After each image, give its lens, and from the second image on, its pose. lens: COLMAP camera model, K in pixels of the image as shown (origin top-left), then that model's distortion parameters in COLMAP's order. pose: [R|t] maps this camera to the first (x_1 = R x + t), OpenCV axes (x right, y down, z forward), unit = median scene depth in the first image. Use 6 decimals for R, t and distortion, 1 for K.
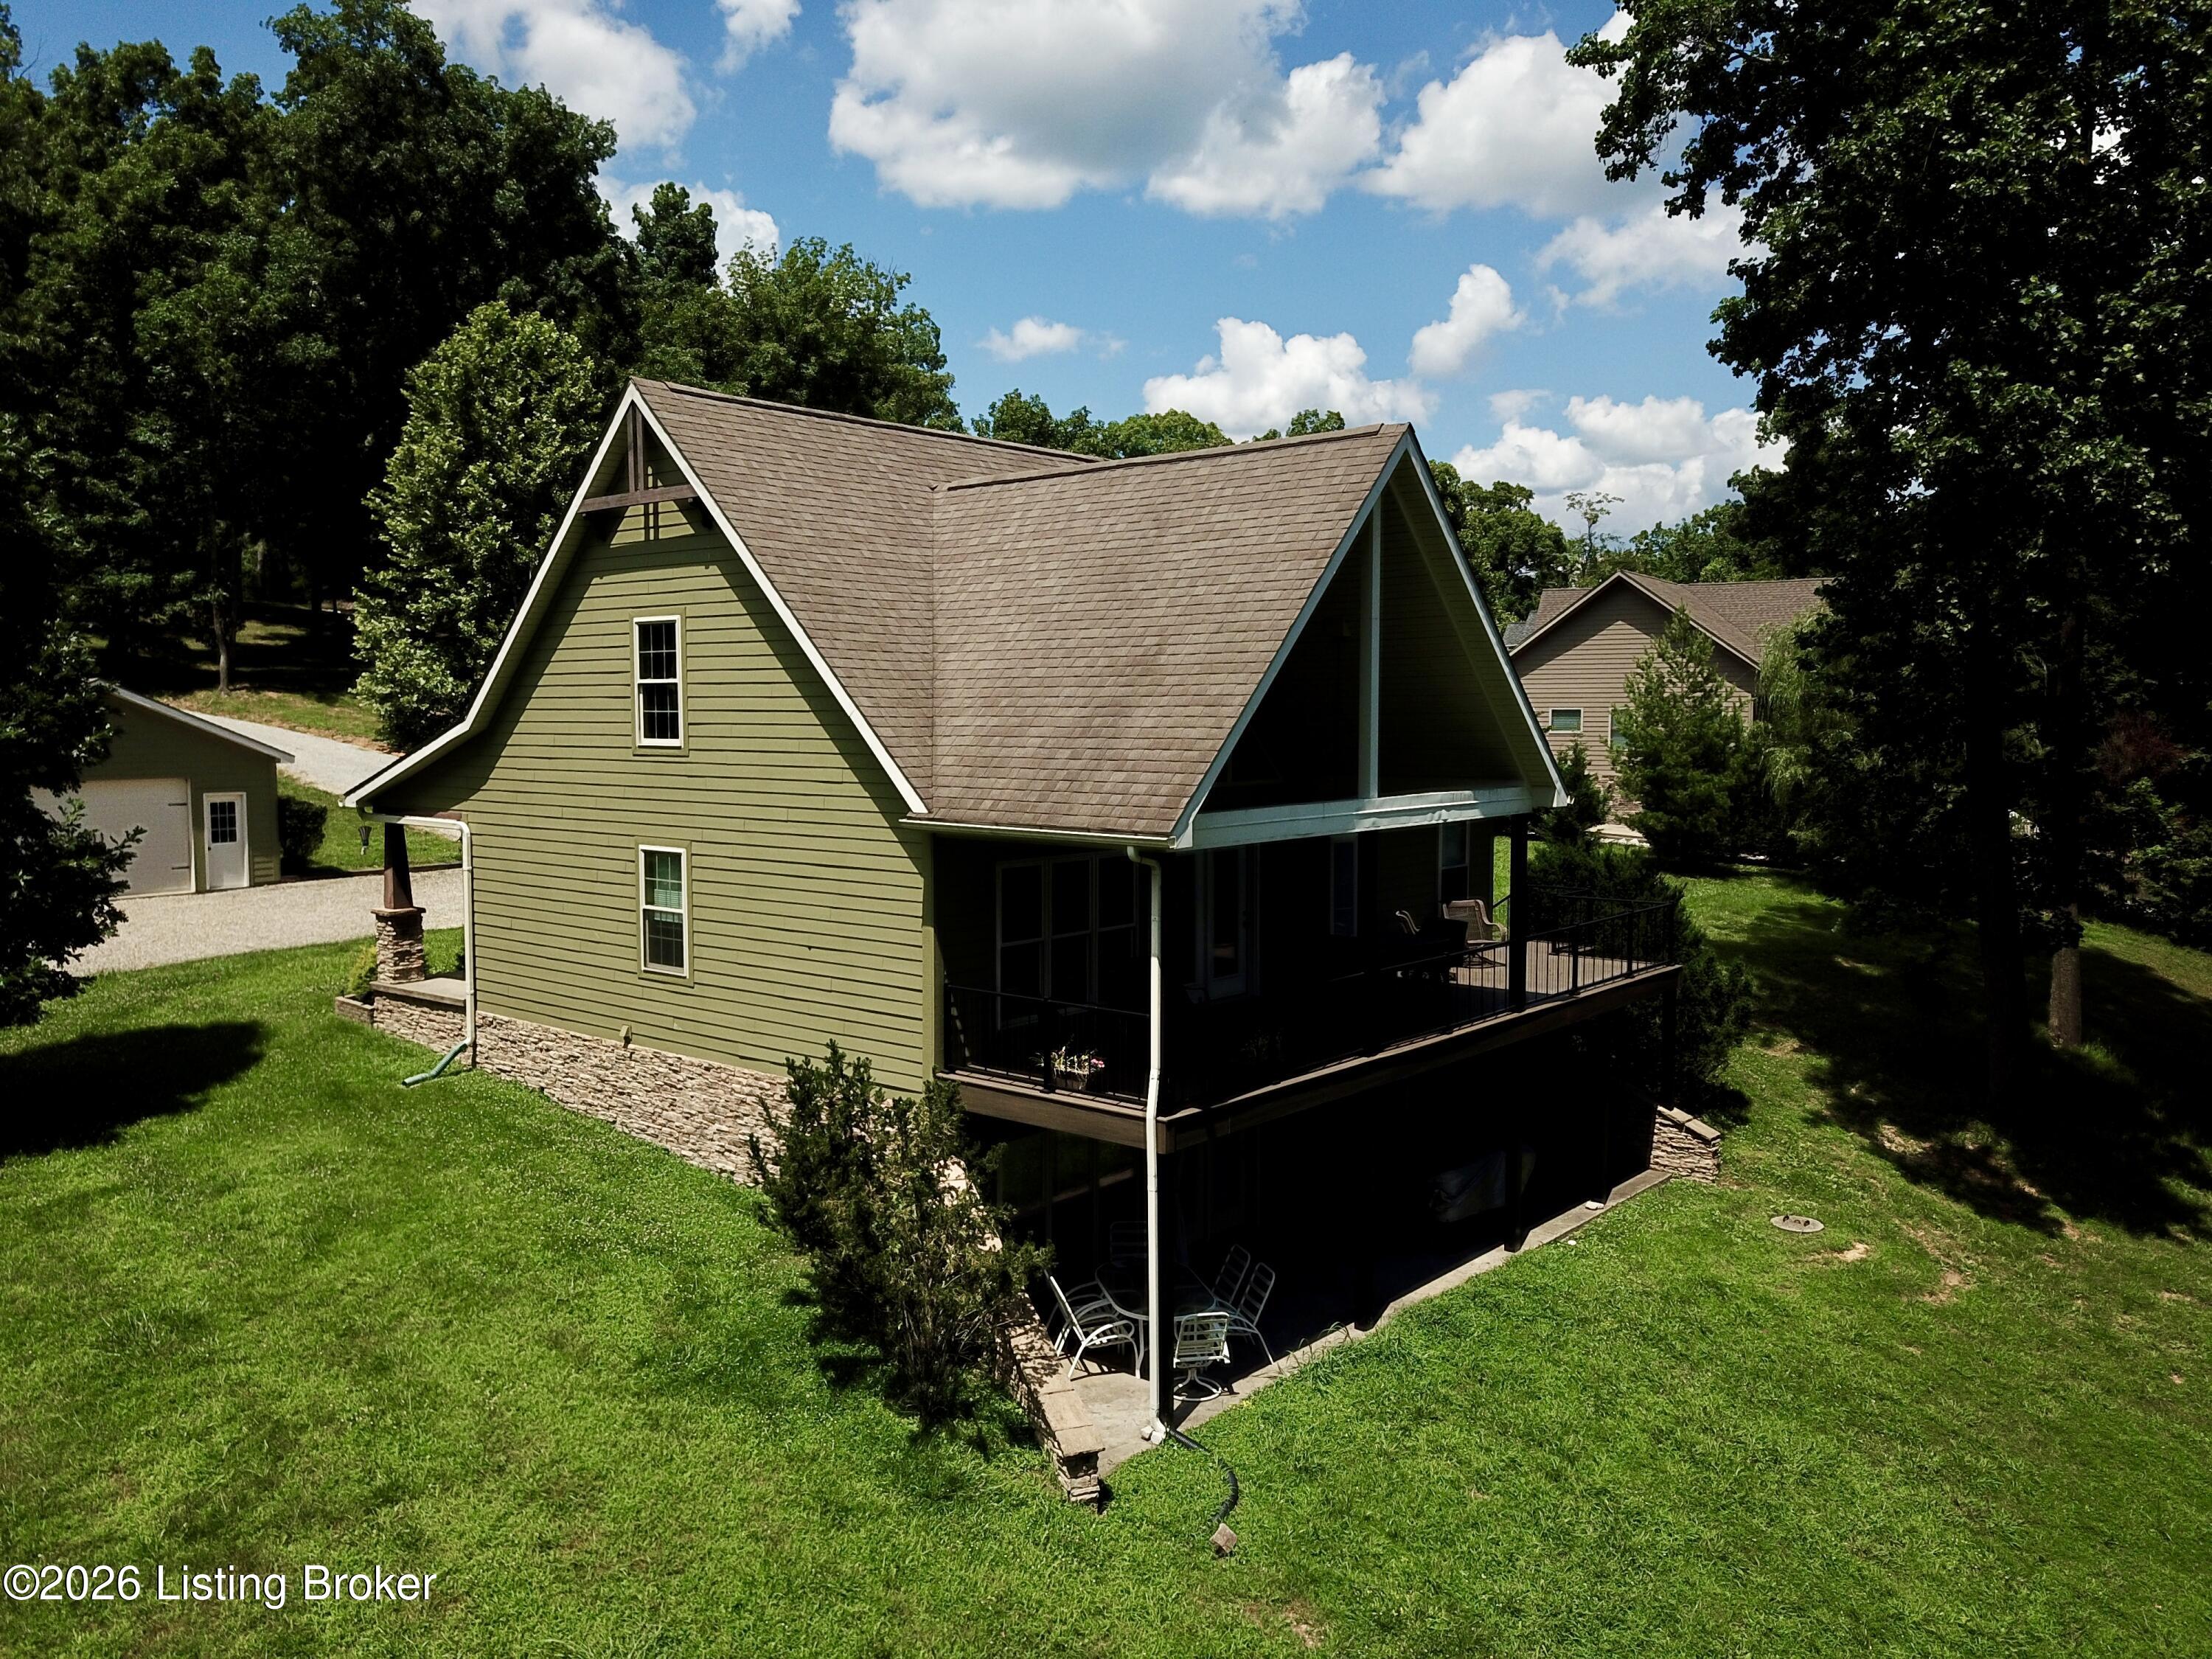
lens RADIAL K [[1721.8, 0, 1099.1], [0, 1721.8, 825.8], [0, 0, 1]] dist [0.070853, -0.134025]
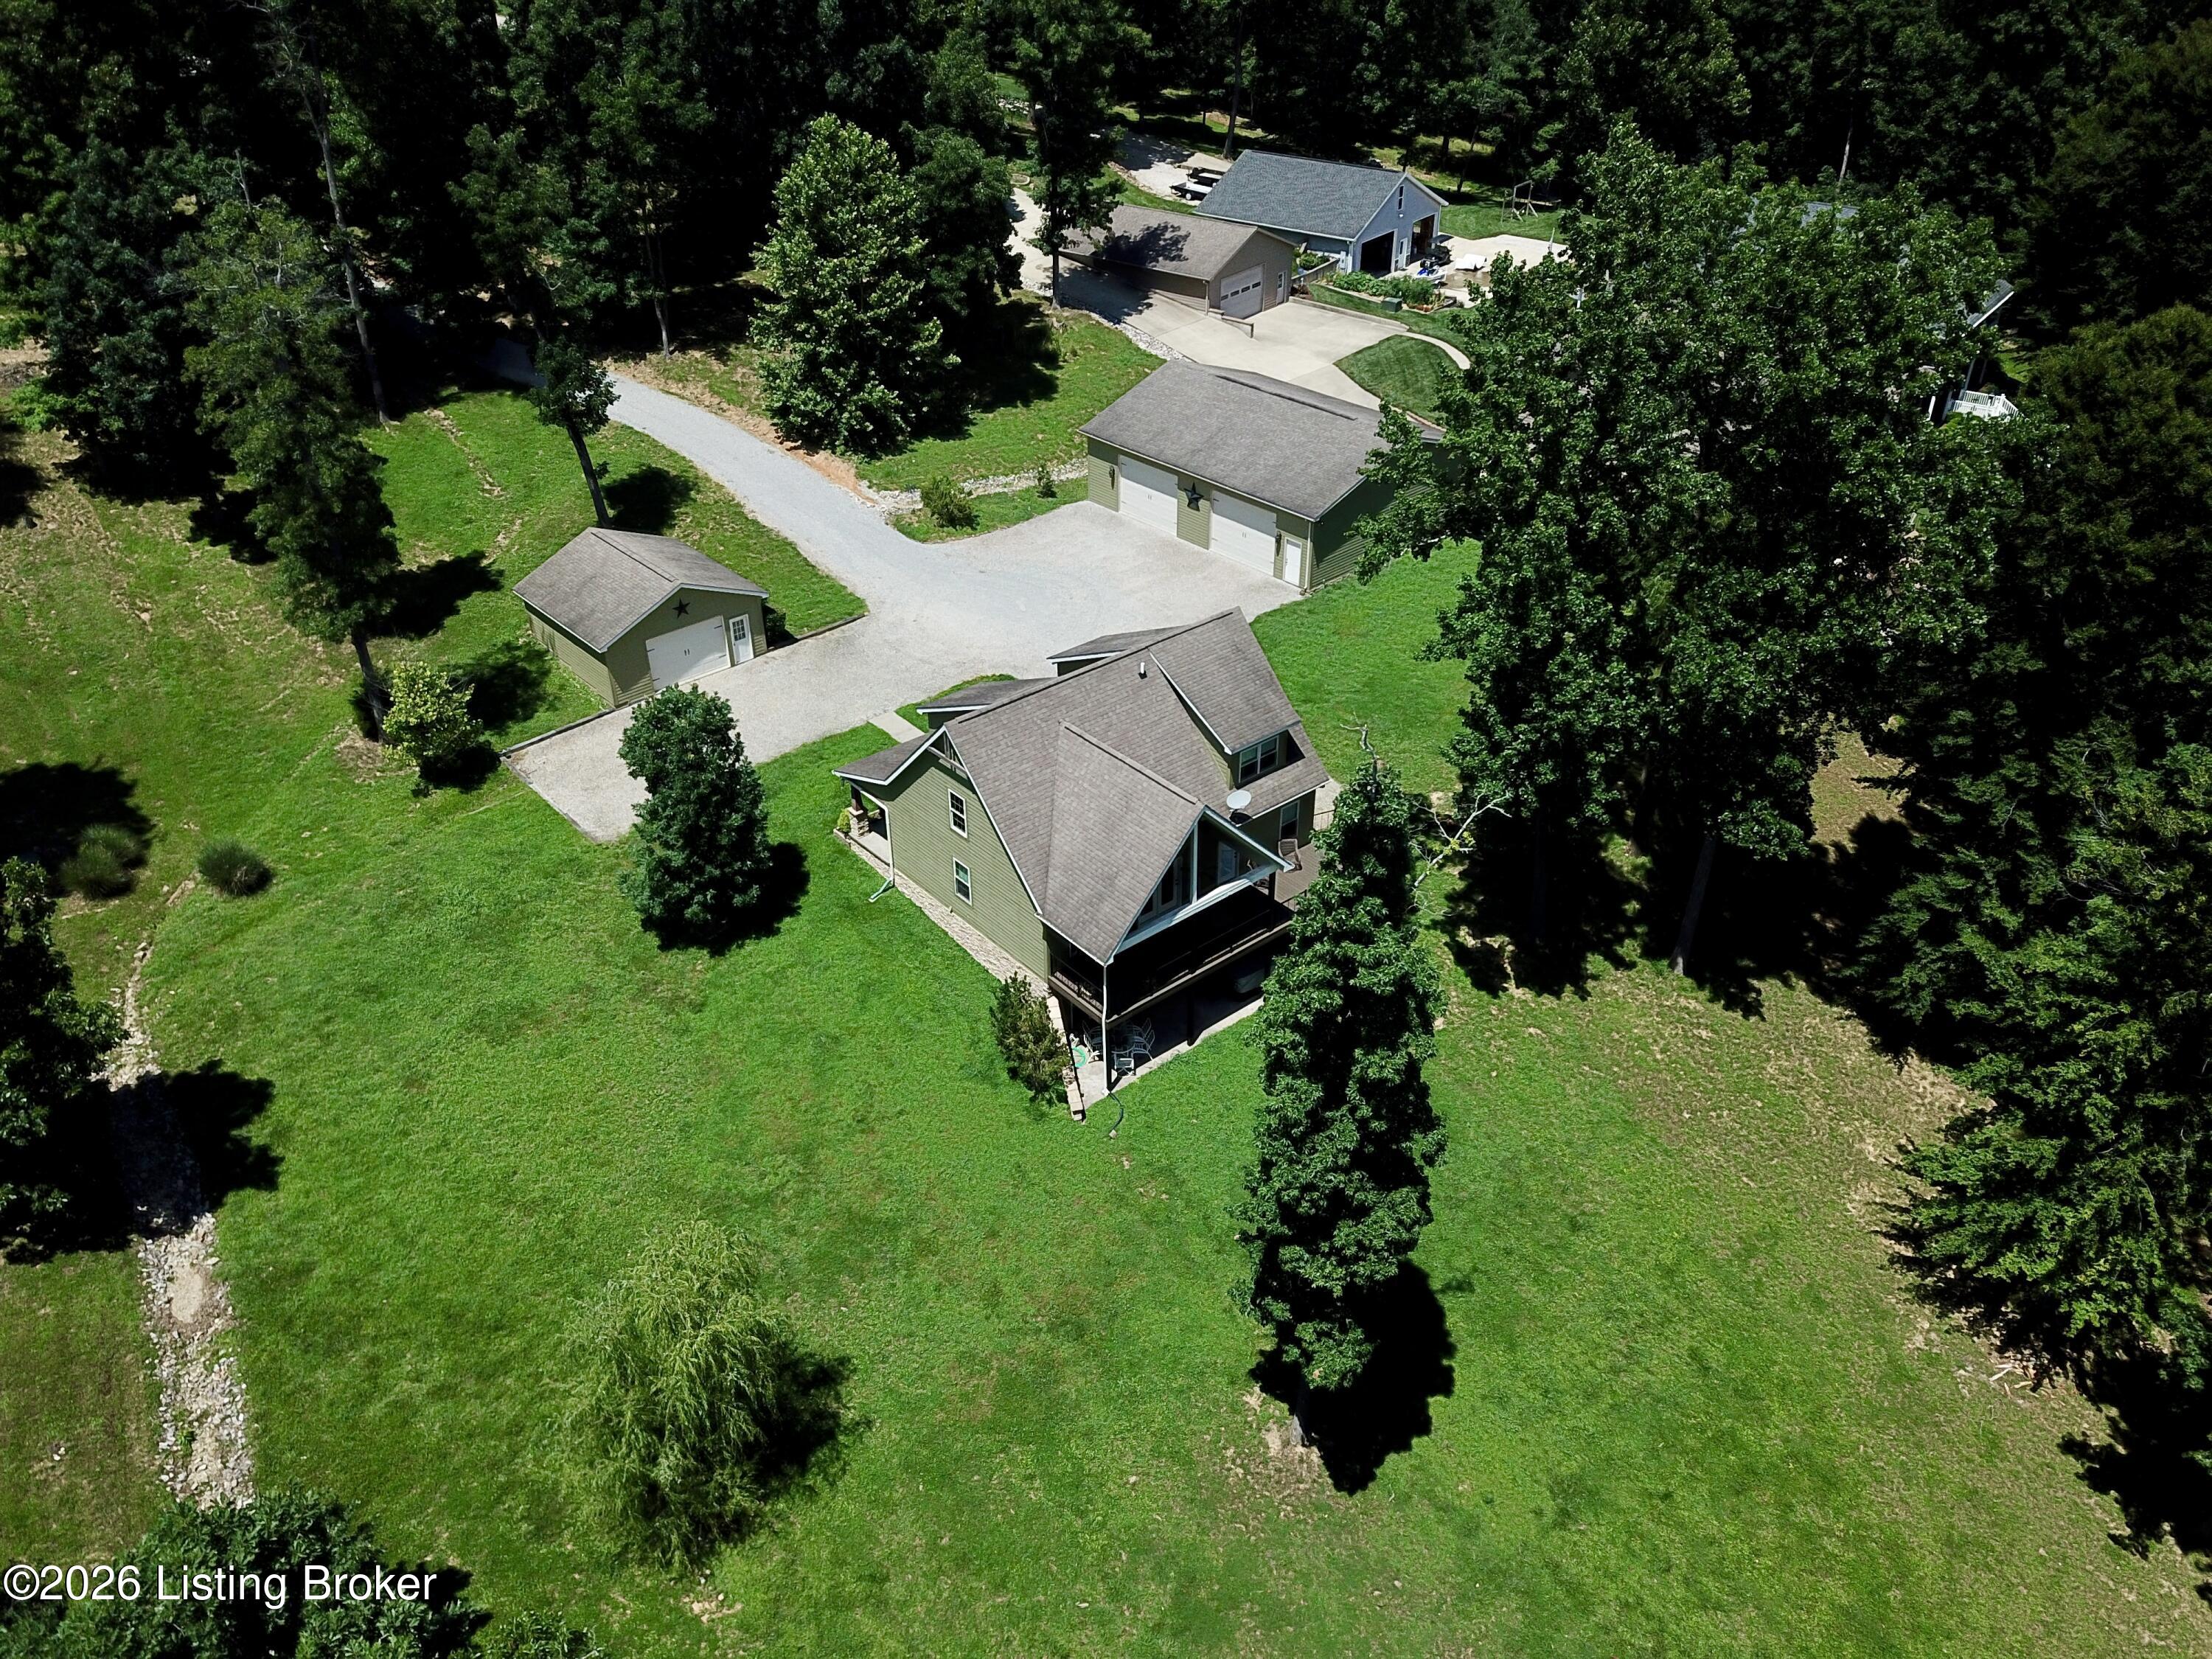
lens RADIAL K [[1723.2, 0, 1089.0], [0, 1723.2, 841.9], [0, 0, 1]] dist [0.005331, 0.012534]
pose [[0.984698, 0.087787, -0.150545, 0.434374], [-0.001860, 0.869100, 0.494632, -1.637240], [0.174261, -0.486783, 0.855964, -1.564977]]
